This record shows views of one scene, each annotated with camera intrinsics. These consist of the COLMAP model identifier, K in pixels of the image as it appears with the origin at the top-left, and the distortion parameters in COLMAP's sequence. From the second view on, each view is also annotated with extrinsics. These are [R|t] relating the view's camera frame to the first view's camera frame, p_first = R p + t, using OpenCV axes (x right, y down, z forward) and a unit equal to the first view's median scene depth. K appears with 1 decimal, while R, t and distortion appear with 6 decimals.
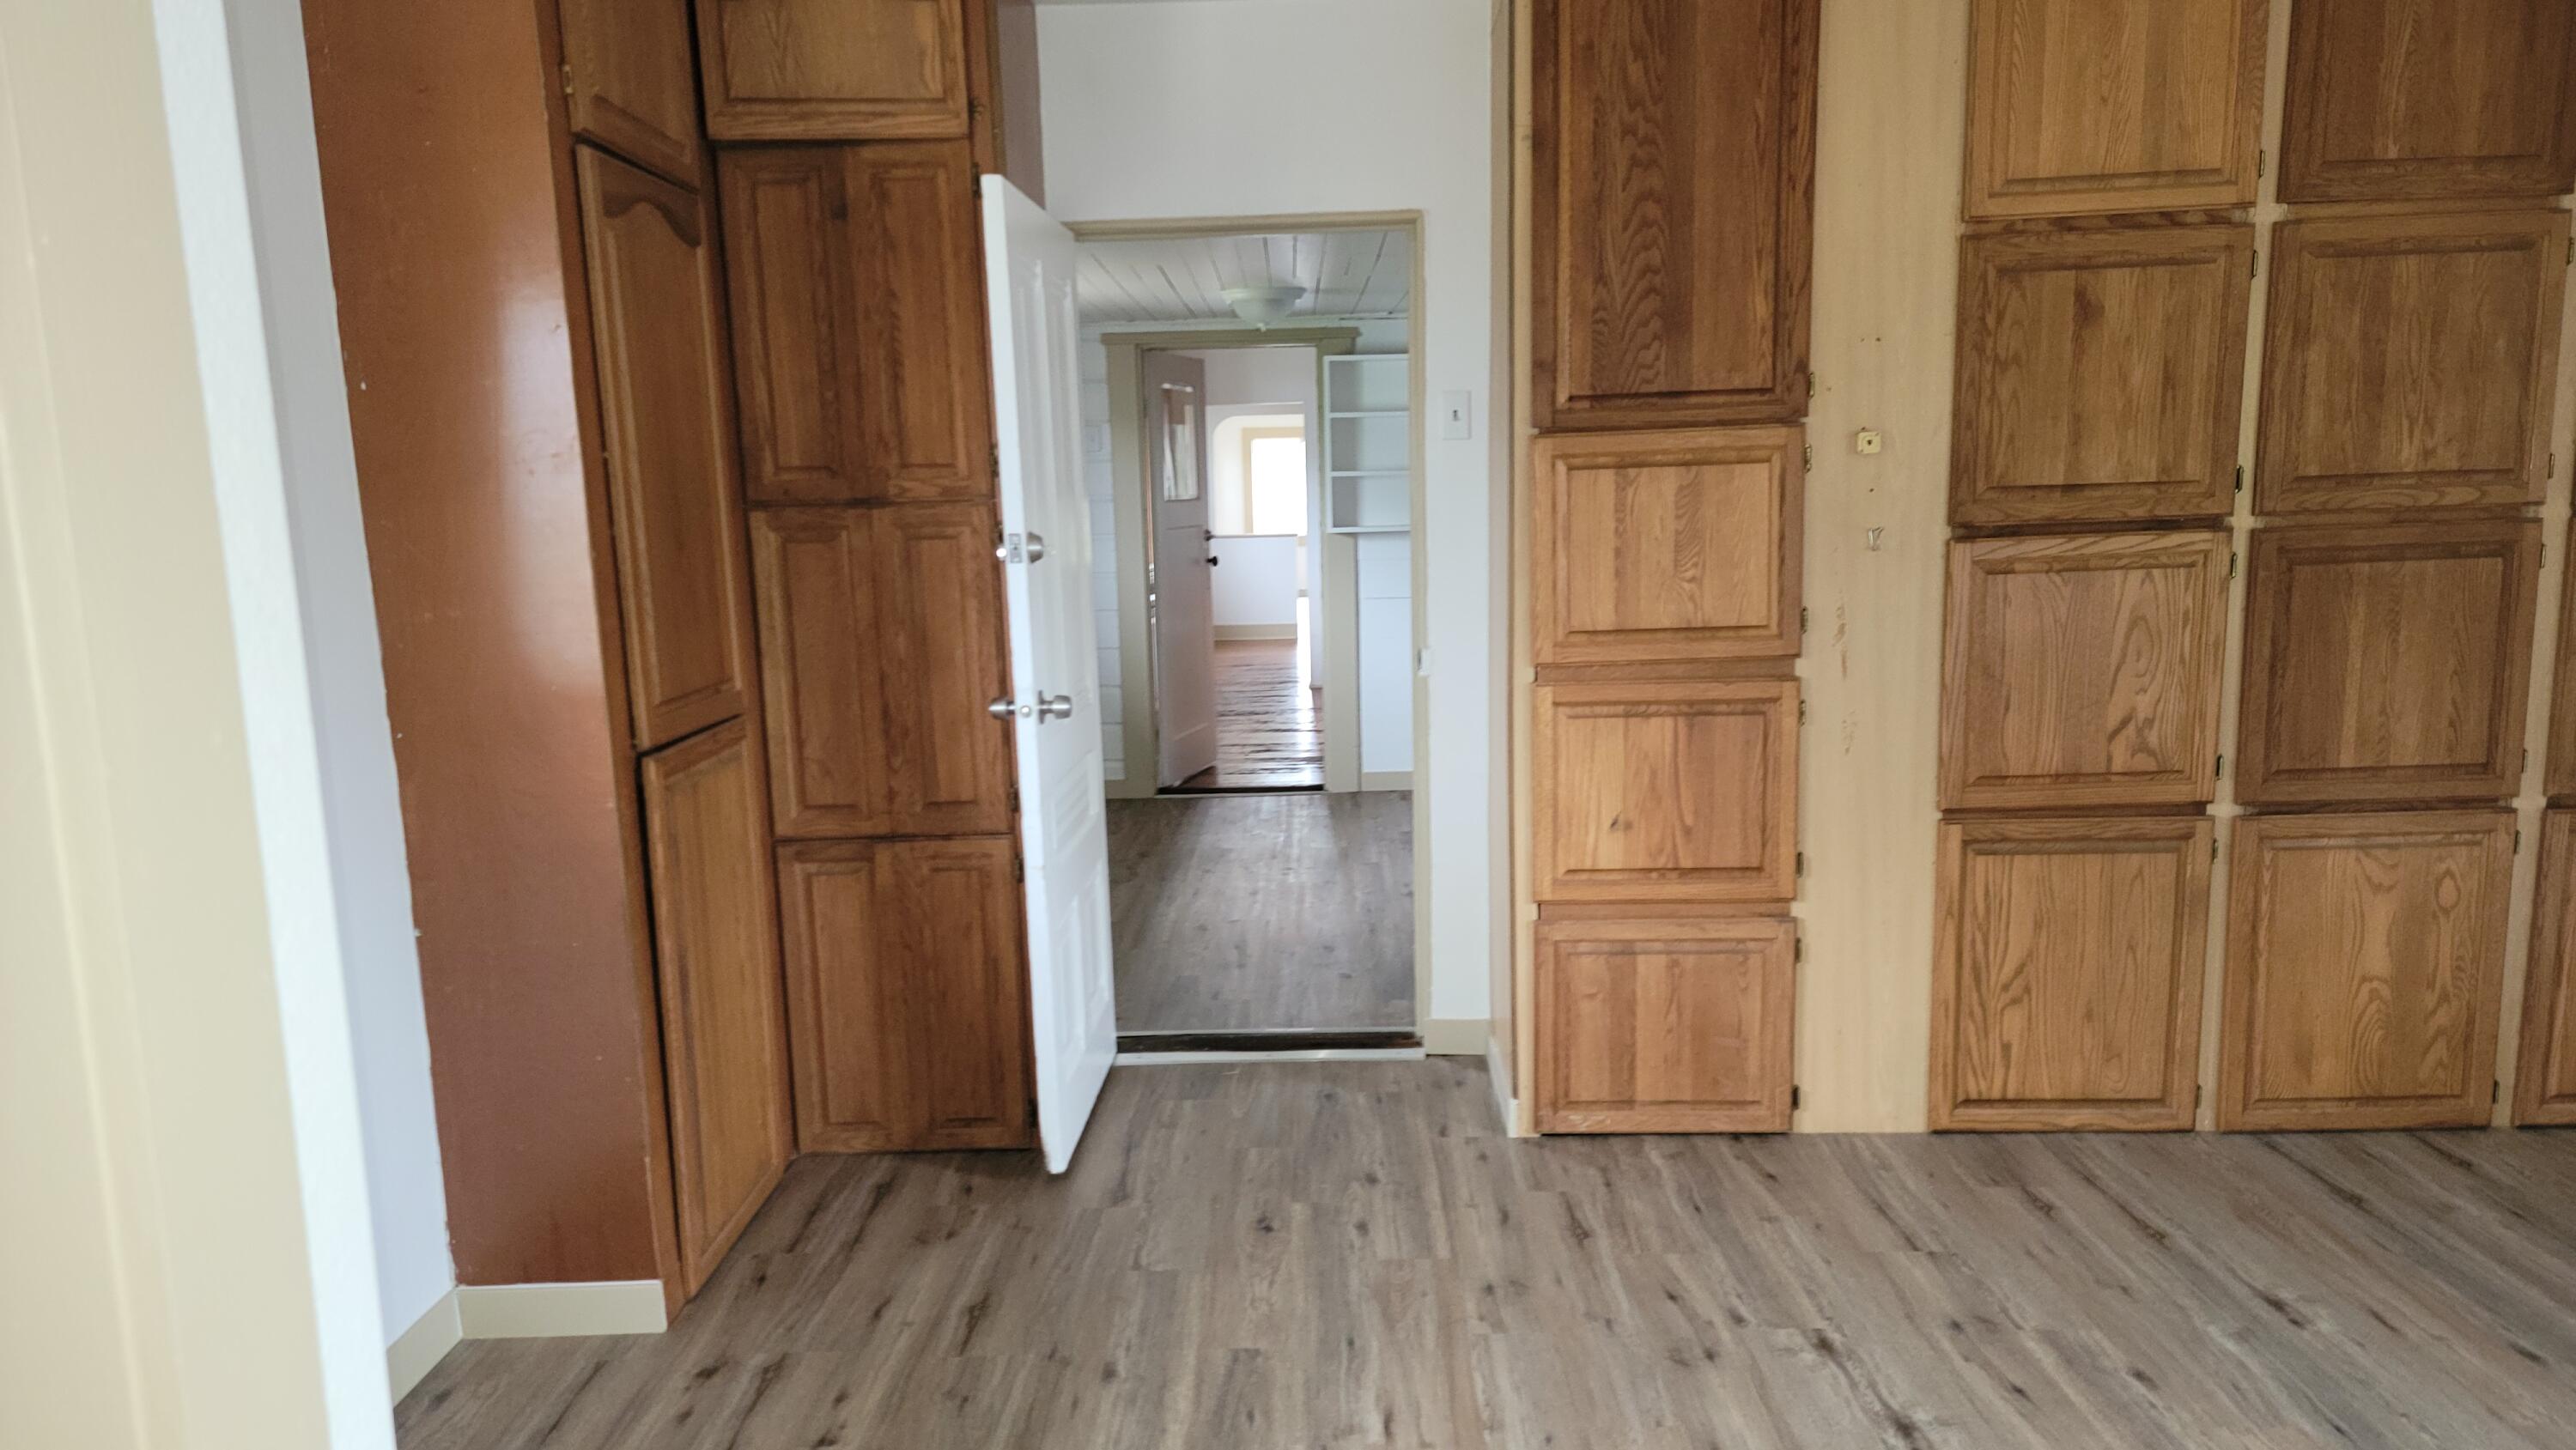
lens RADIAL K [[1766.6, 0, 1290.2], [0, 1766.6, 780.8], [0, 0, 1]] dist [0.045293, -0.068408]
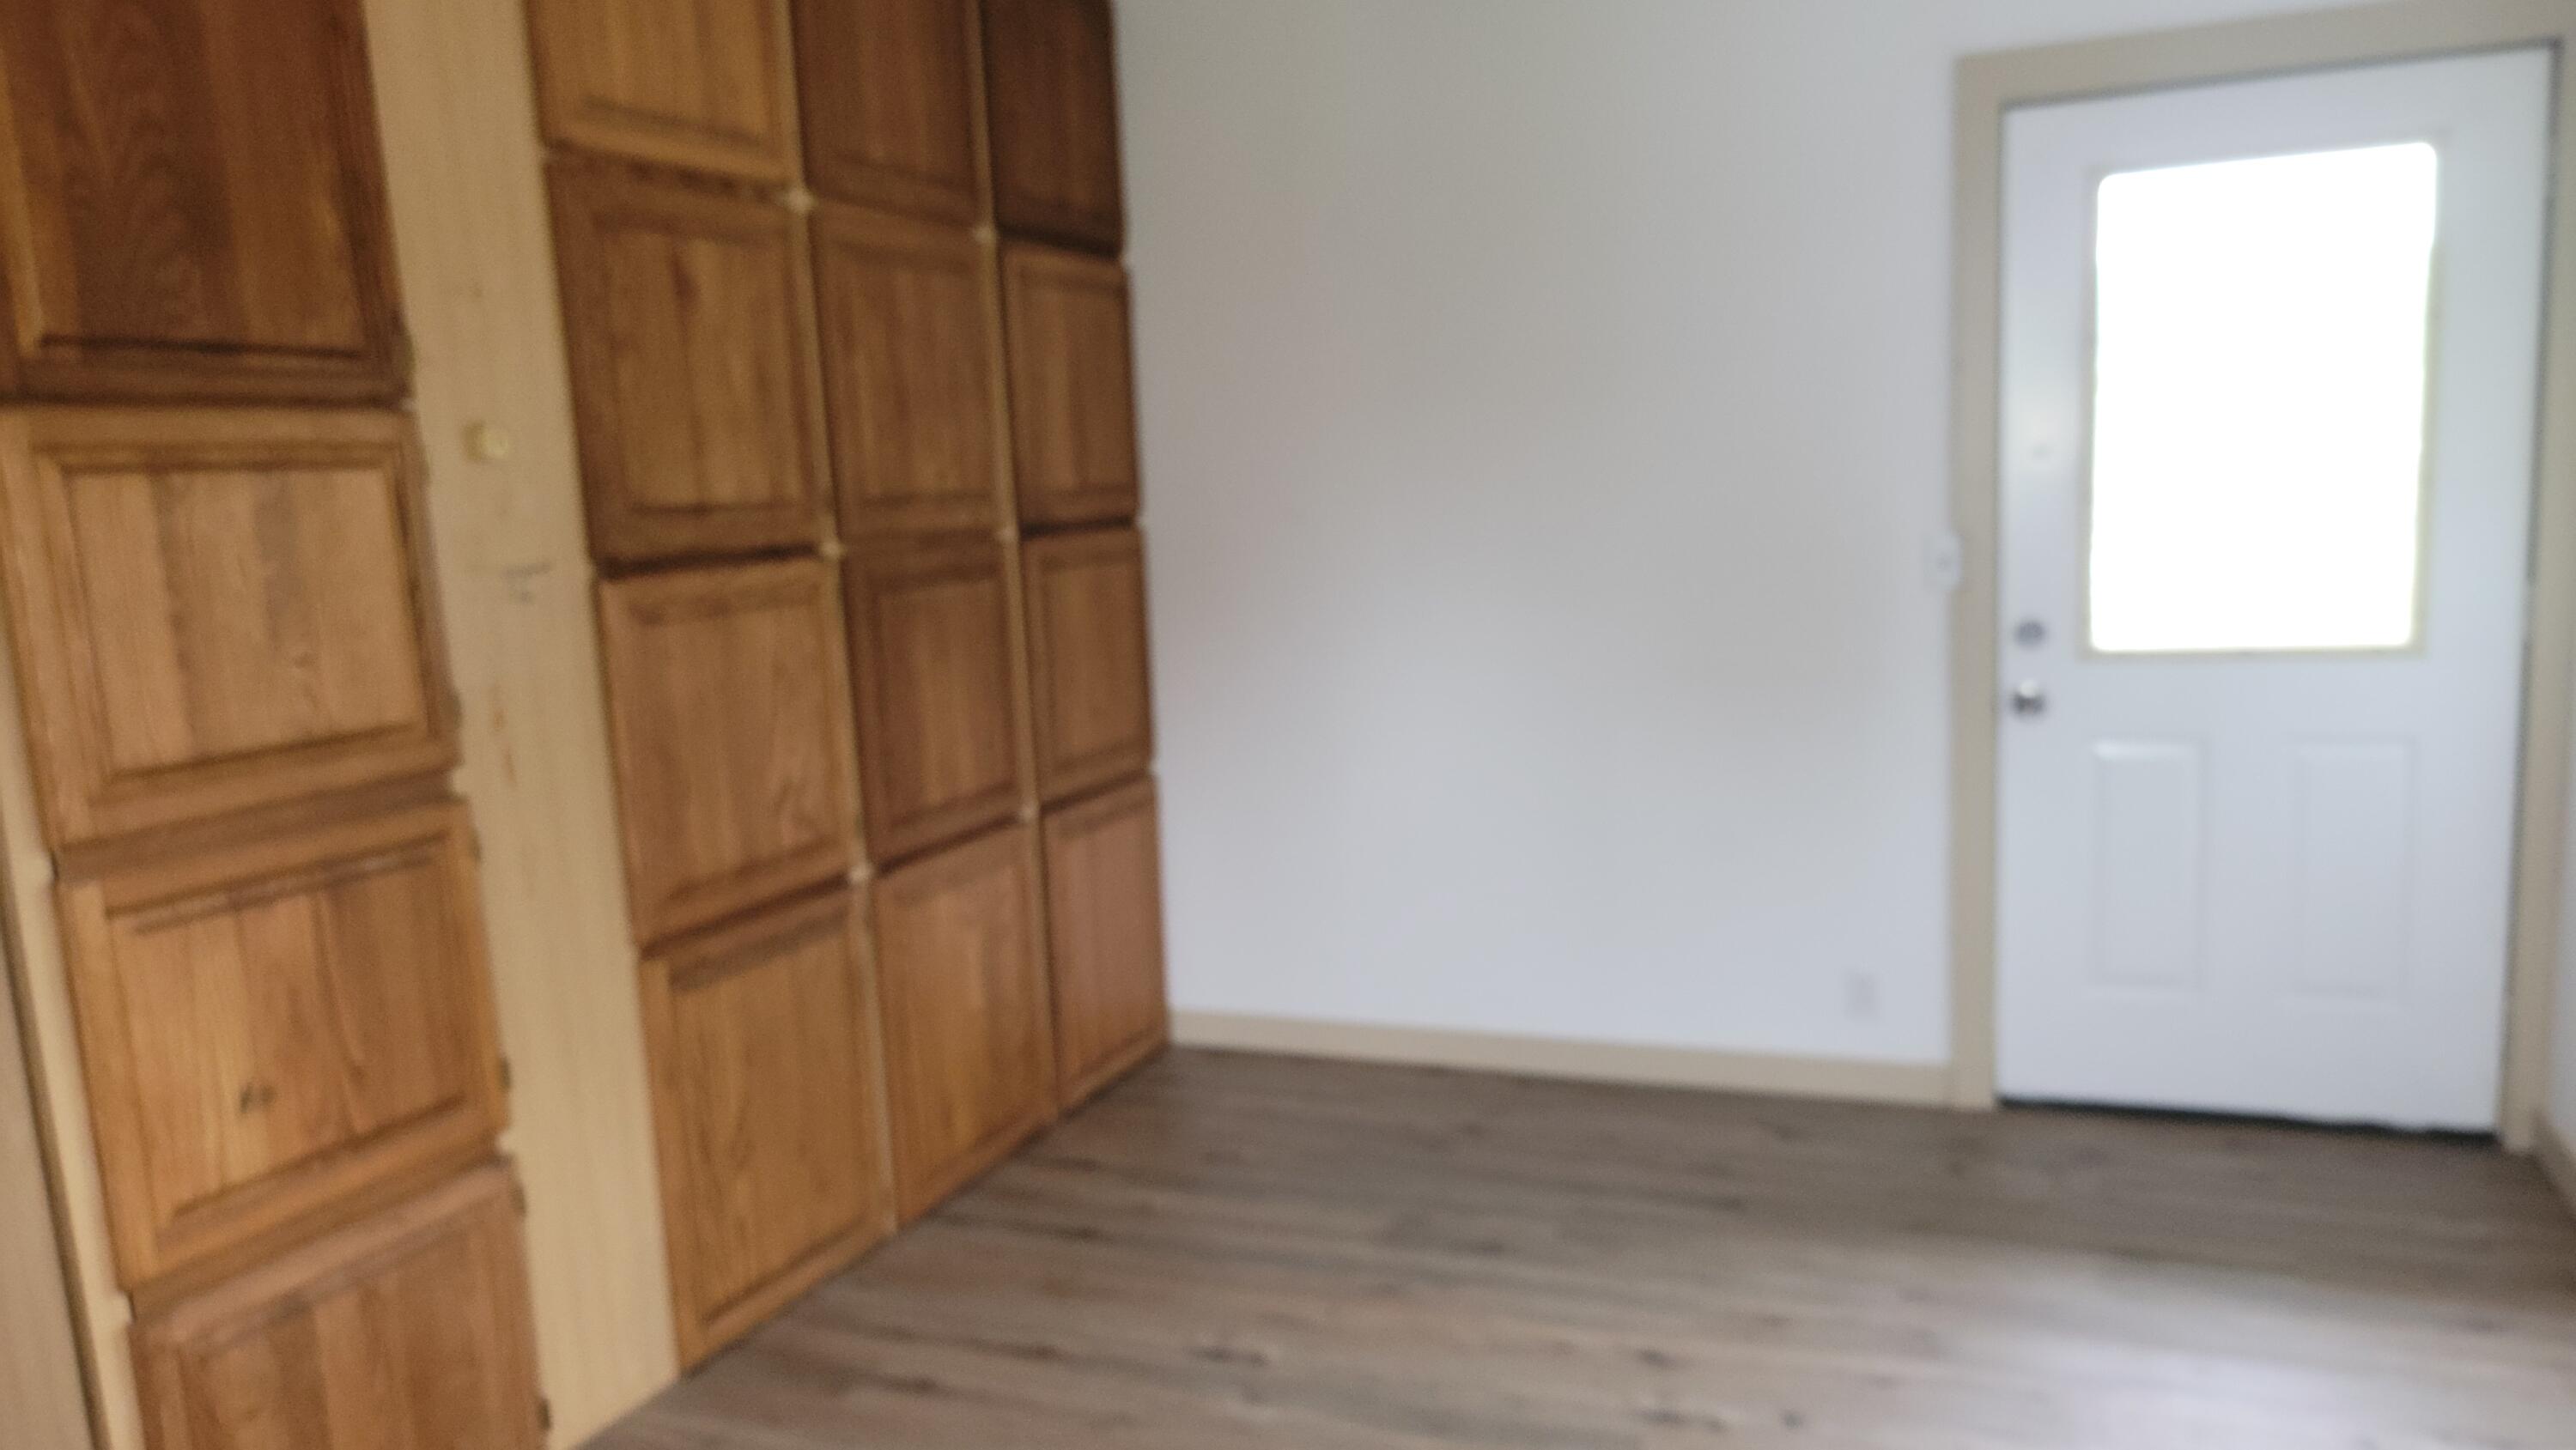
lens RADIAL K [[1766.6, 0, 1290.2], [0, 1766.6, 780.8], [0, 0, 1]] dist [0.045293, -0.068408]
pose [[0.366928, -0.141562, 0.919415, -0.206192], [0.199871, 0.977268, 0.070704, -0.049579], [-0.908524, 0.157821, 0.386881, 0.469321]]
